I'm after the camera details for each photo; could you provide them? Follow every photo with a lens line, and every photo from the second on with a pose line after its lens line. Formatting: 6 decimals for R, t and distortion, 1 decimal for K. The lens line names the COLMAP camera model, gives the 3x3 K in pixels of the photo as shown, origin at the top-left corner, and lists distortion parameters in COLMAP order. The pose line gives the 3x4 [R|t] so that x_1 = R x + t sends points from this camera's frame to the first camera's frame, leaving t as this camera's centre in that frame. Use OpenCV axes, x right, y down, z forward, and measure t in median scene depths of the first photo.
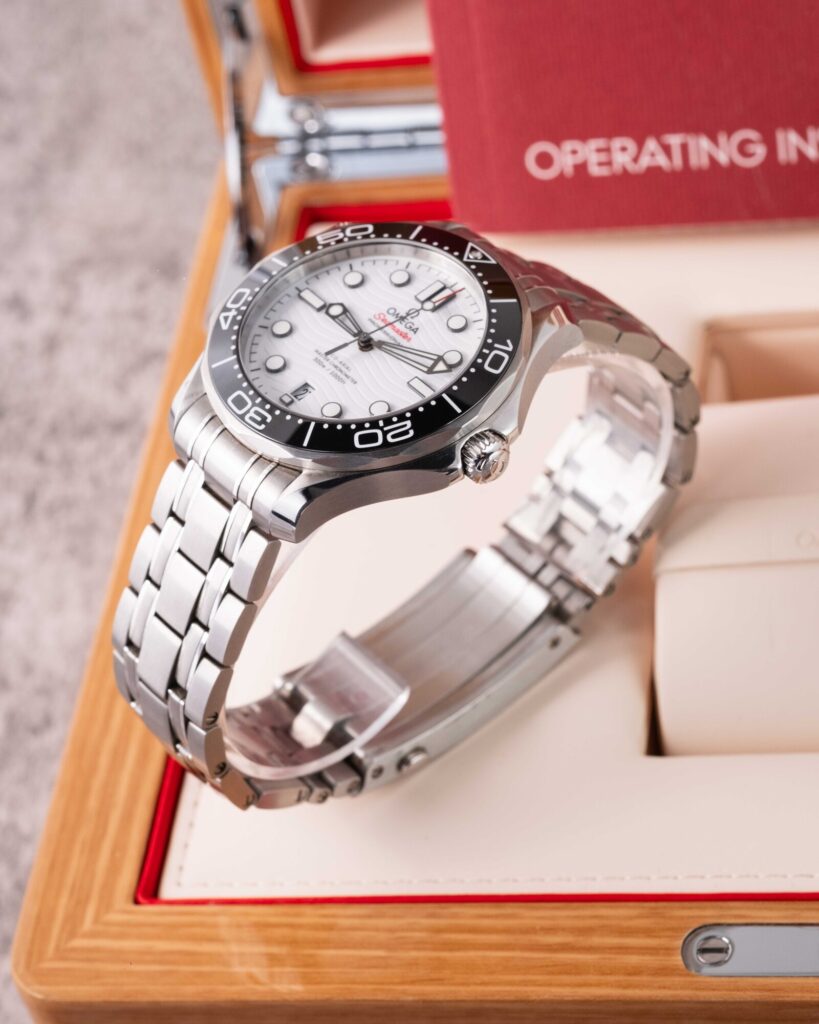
lens RADIAL K [[3912.9, 0, 409.5], [0, 3912.9, 512.0], [0, 0, 1]] dist [0.063540, 4.243310]
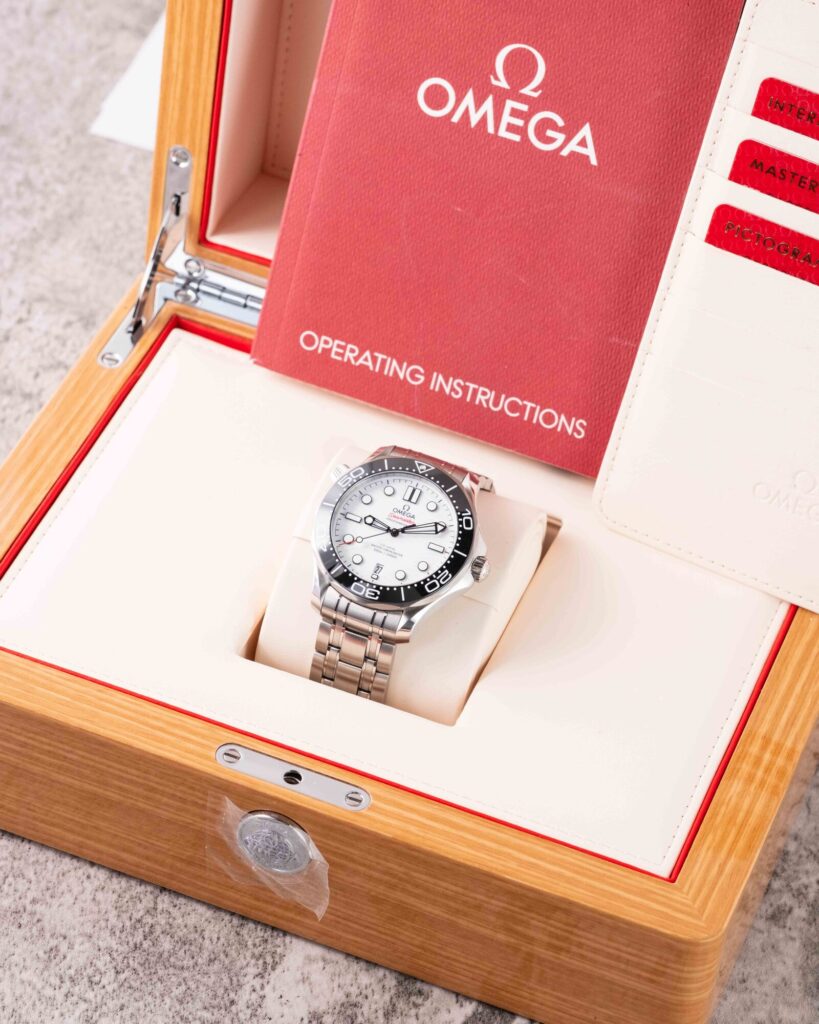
lens RADIAL K [[3912.9, 0, 409.5], [0, 3912.9, 512.0], [0, 0, 1]] dist [0.063540, 4.243310]
pose [[0.932796, 0.357981, 0.041728, 0.028860], [-0.356081, 0.933288, -0.046687, 0.047348], [-0.055657, 0.028691, 0.998038, -0.736691]]
